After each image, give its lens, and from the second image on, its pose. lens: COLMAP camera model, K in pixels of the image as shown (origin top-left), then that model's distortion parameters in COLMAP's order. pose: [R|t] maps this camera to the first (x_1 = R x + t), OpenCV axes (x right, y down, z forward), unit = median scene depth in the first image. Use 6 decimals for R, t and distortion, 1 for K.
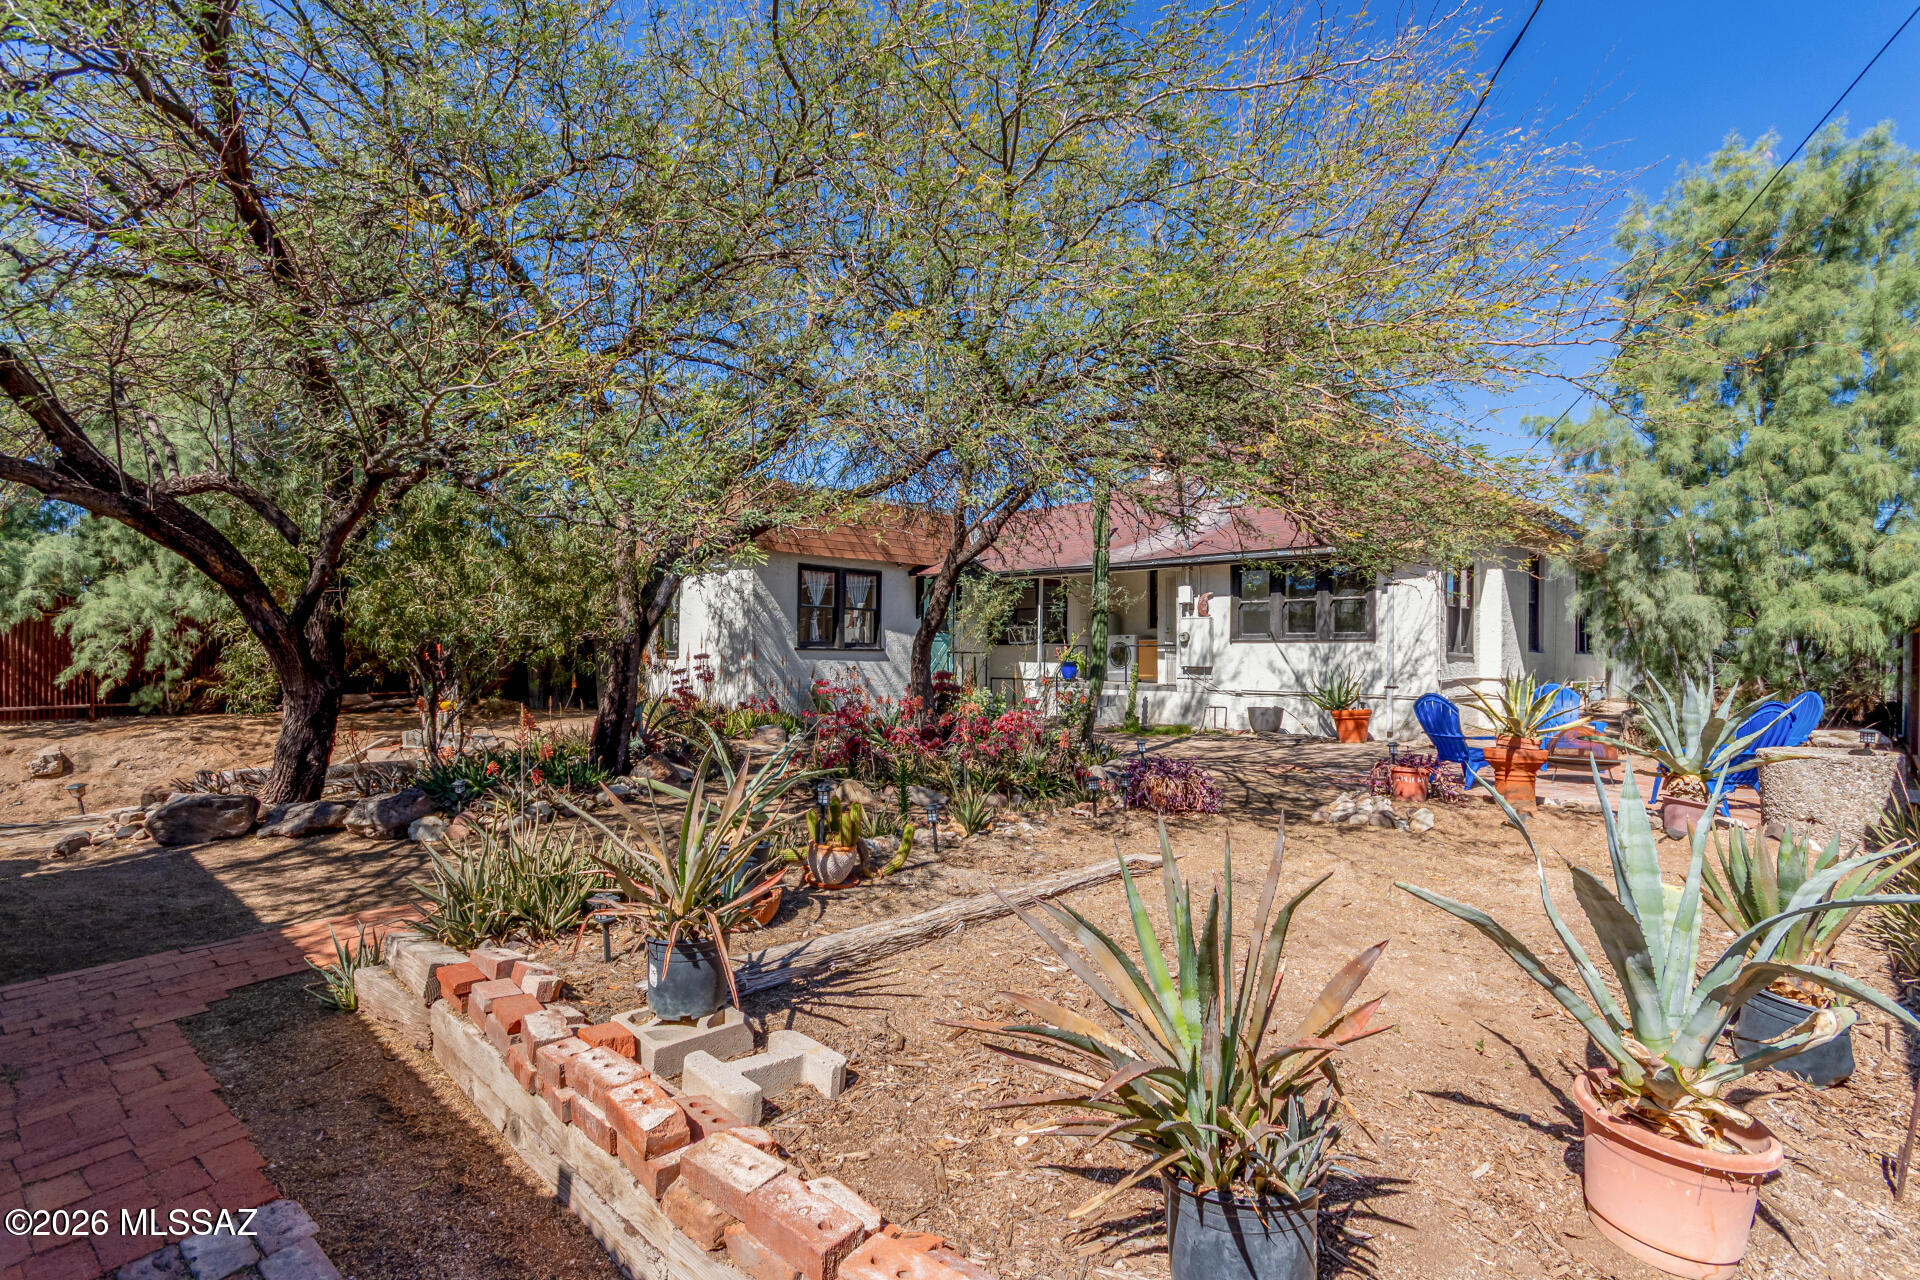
lens RADIAL K [[887.6, 0, 958.8], [0, 887.6, 641.1], [0, 0, 1]] dist [-0.002972, 0.000423]
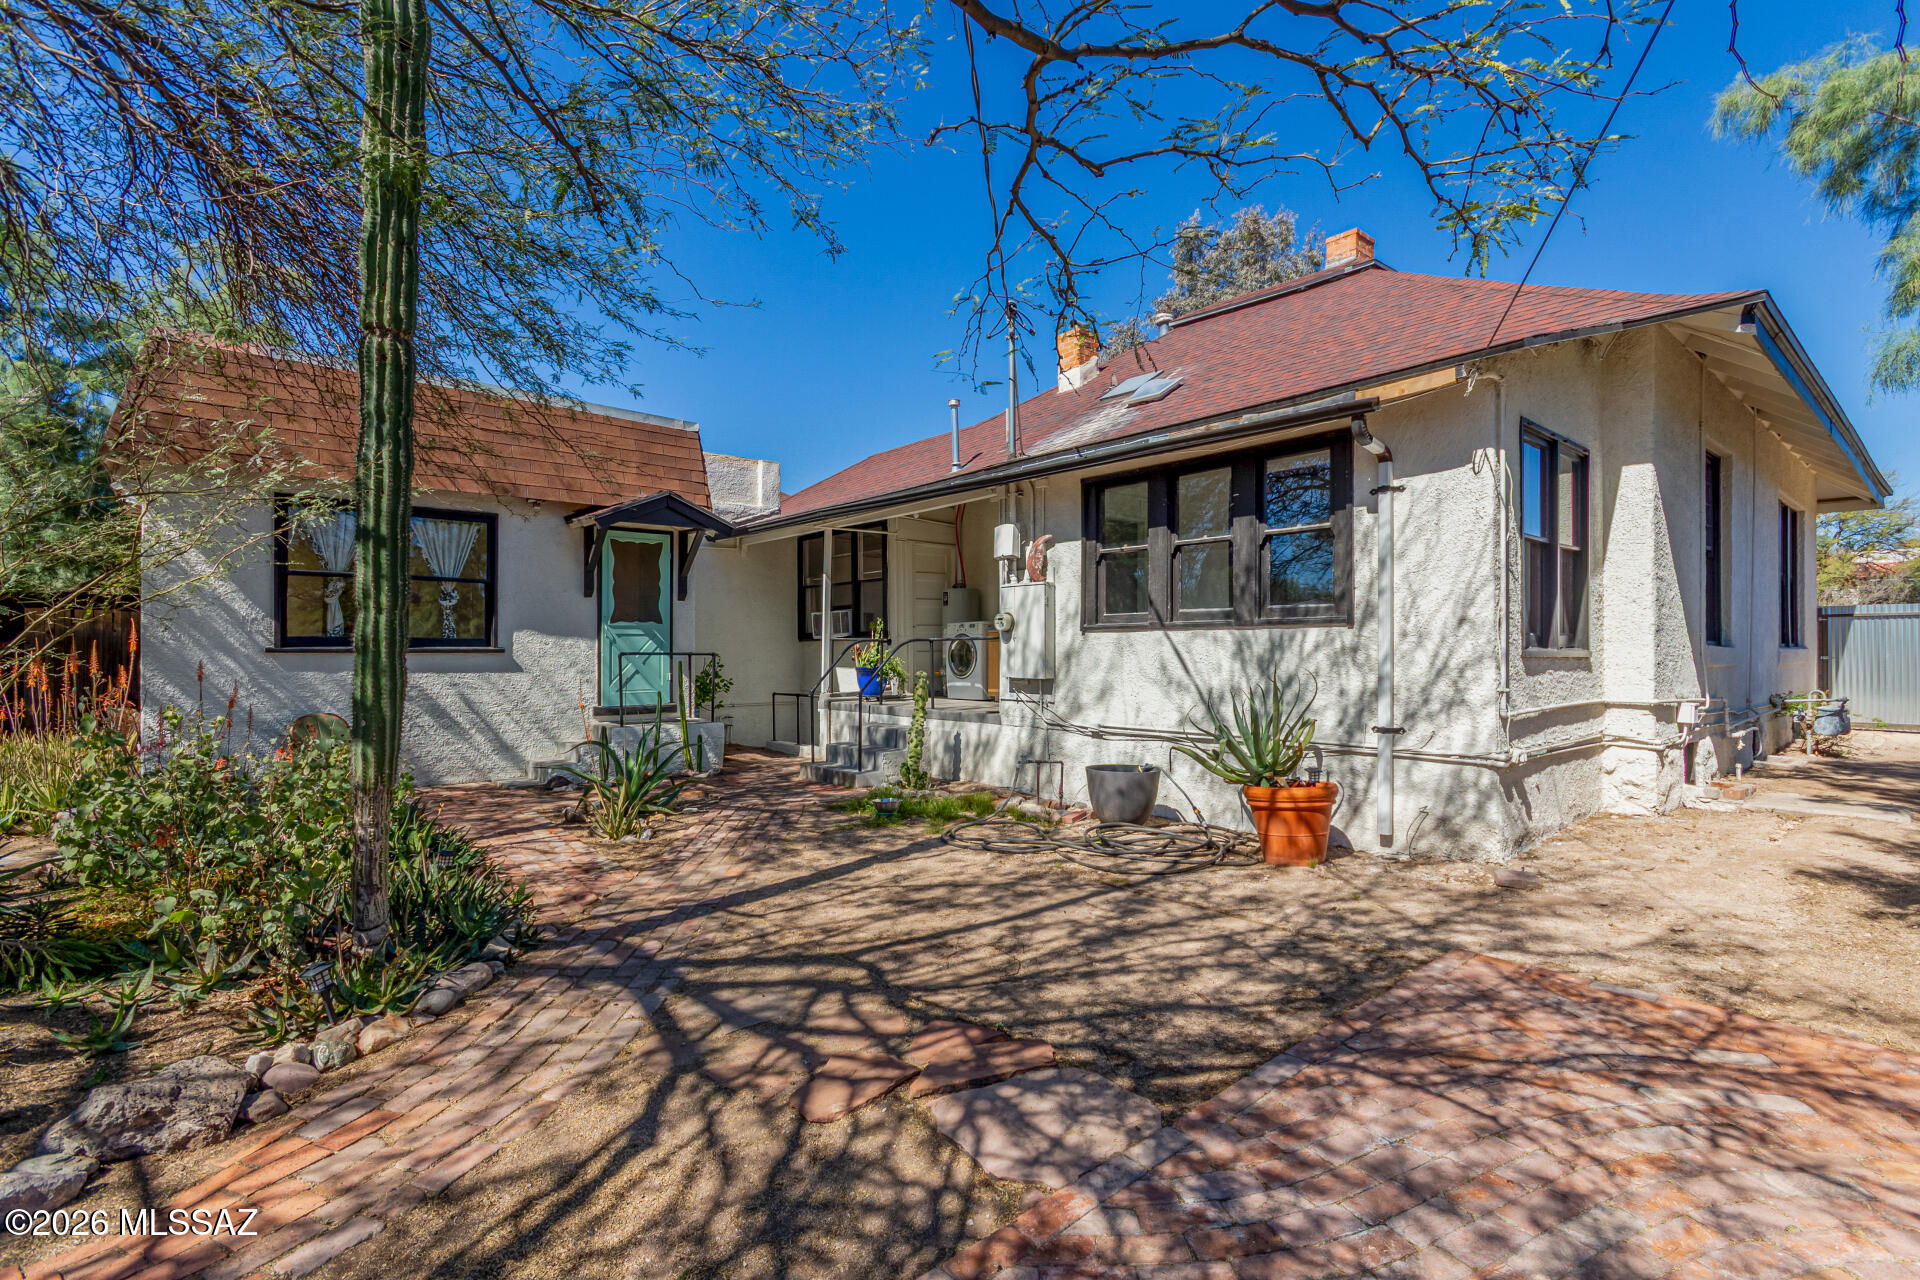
lens RADIAL K [[887.6, 0, 976.5], [0, 887.6, 644.0], [0, 0, 1]] dist [-0.002972, 0.000423]
pose [[0.997171, -0.008360, -0.074699, 0.285487], [0.008543, 0.999961, 0.002124, 0.007058], [0.074678, -0.002756, 0.997204, 0.496314]]
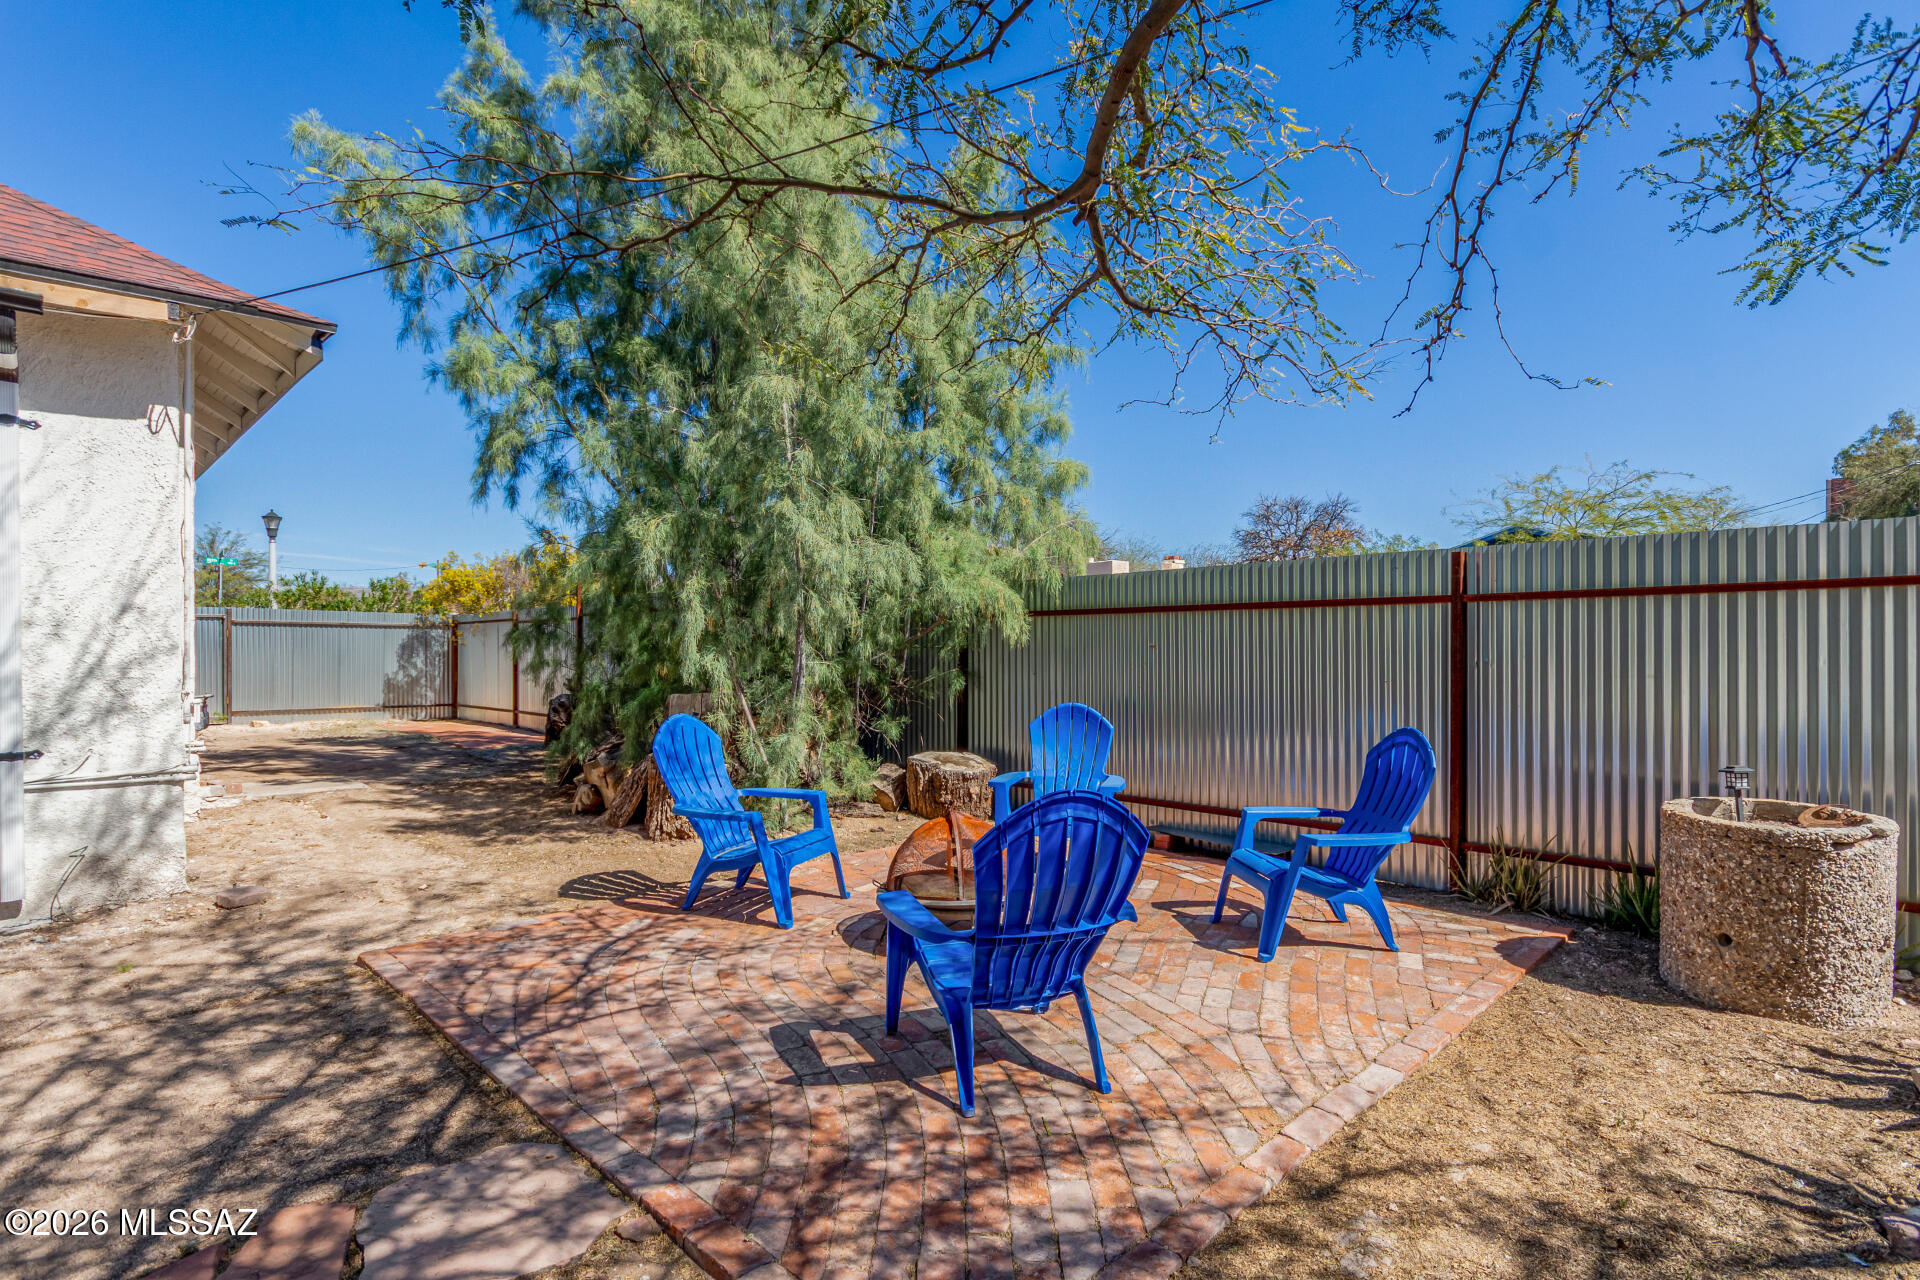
lens RADIAL K [[968.8, 0, 965.4], [0, 968.8, 645.3], [0, 0, 1]] dist [0.018508, -0.000847]
pose [[0.026106, -0.006622, 0.999637, 0.139712], [-0.007720, 0.999947, 0.006826, 0.008015], [-0.999629, -0.007895, 0.026054, 0.584540]]
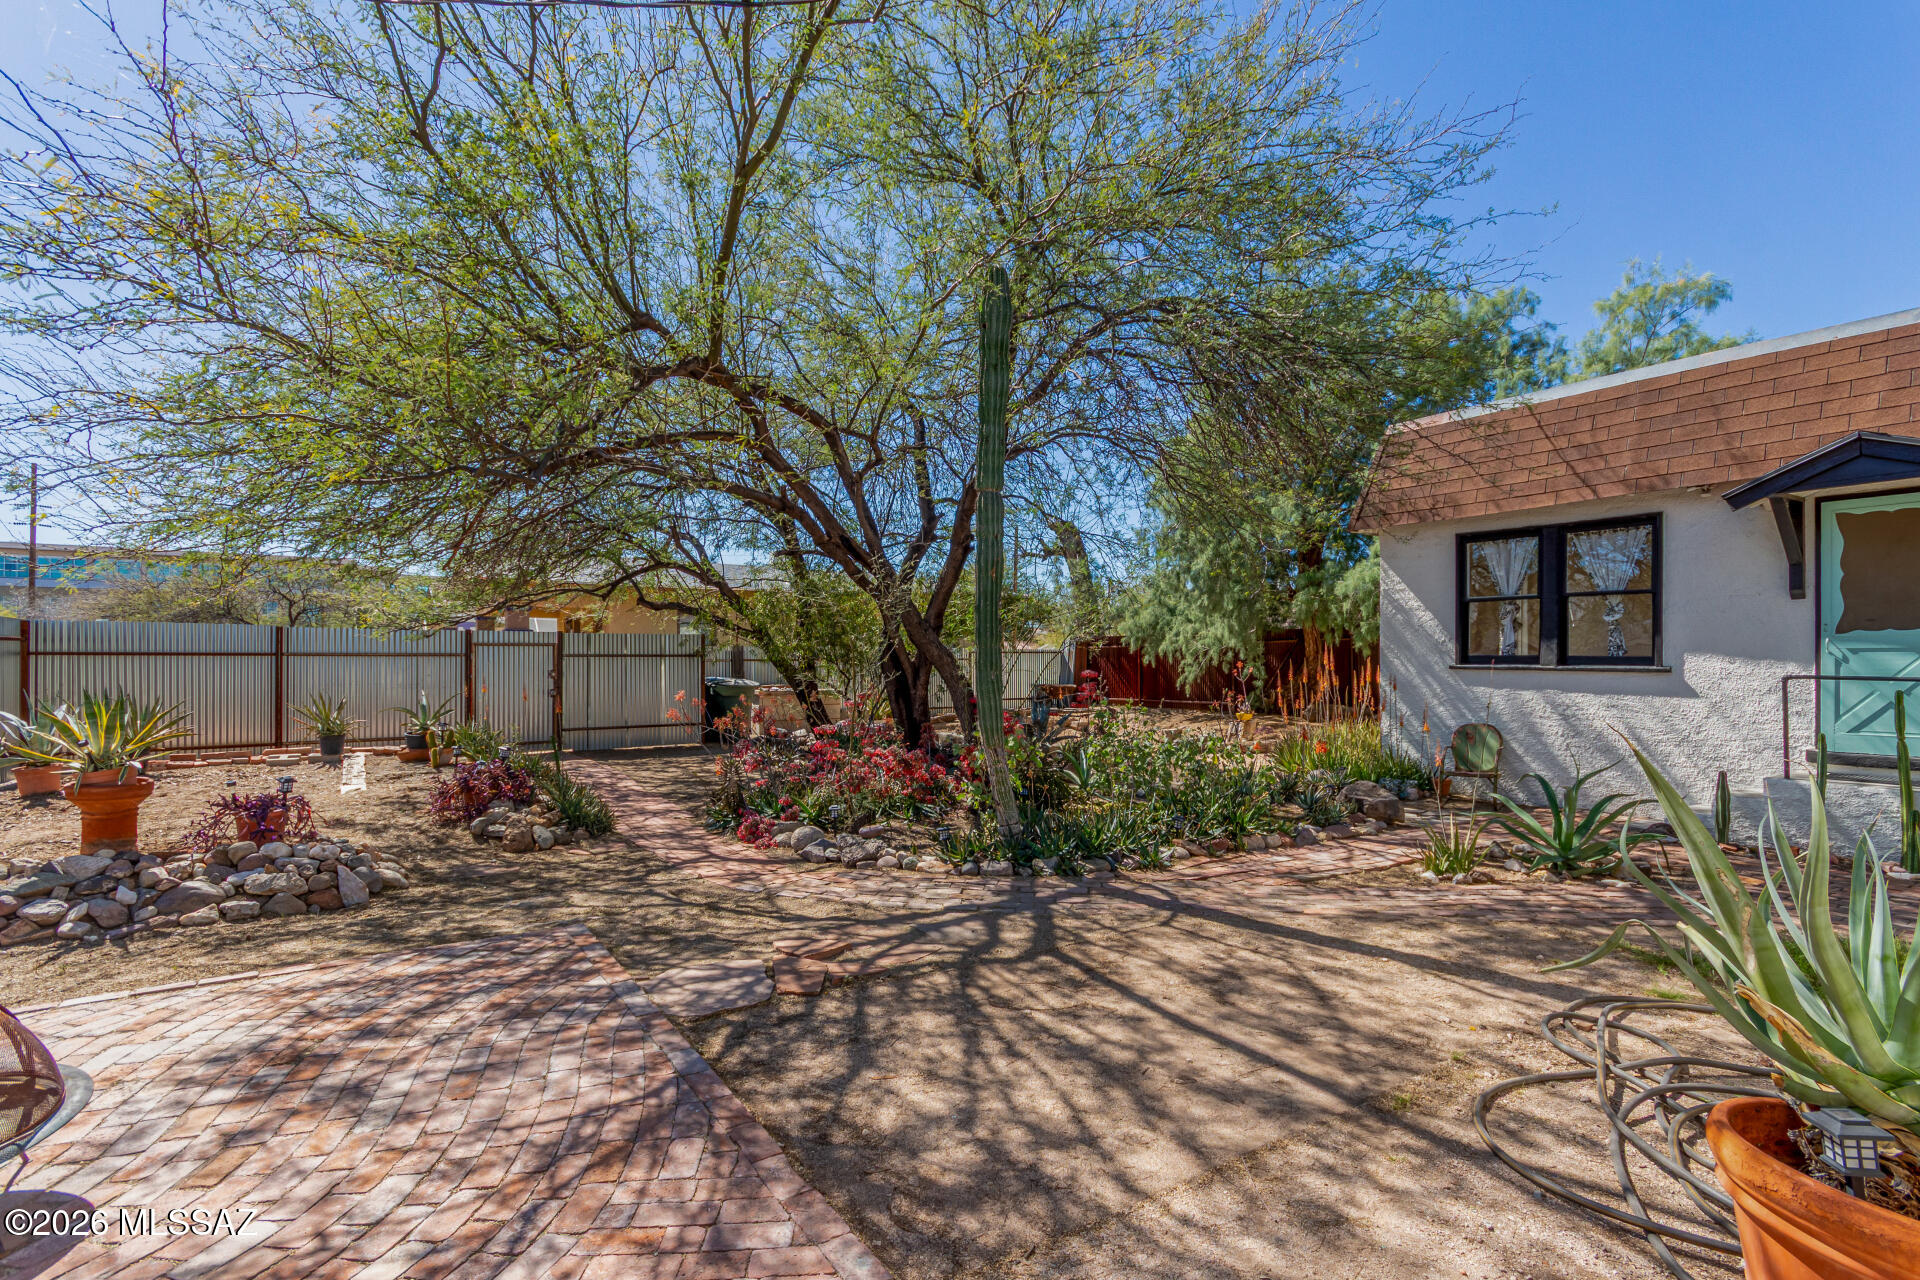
lens RADIAL K [[887.6, 0, 972.0], [0, 887.6, 651.8], [0, 0, 1]] dist [-0.002972, 0.000423]
pose [[-0.202925, -0.012474, -0.979115, 0.519938], [0.003757, 0.999902, -0.013517, 0.004678], [0.979187, -0.006422, -0.202858, 0.790505]]
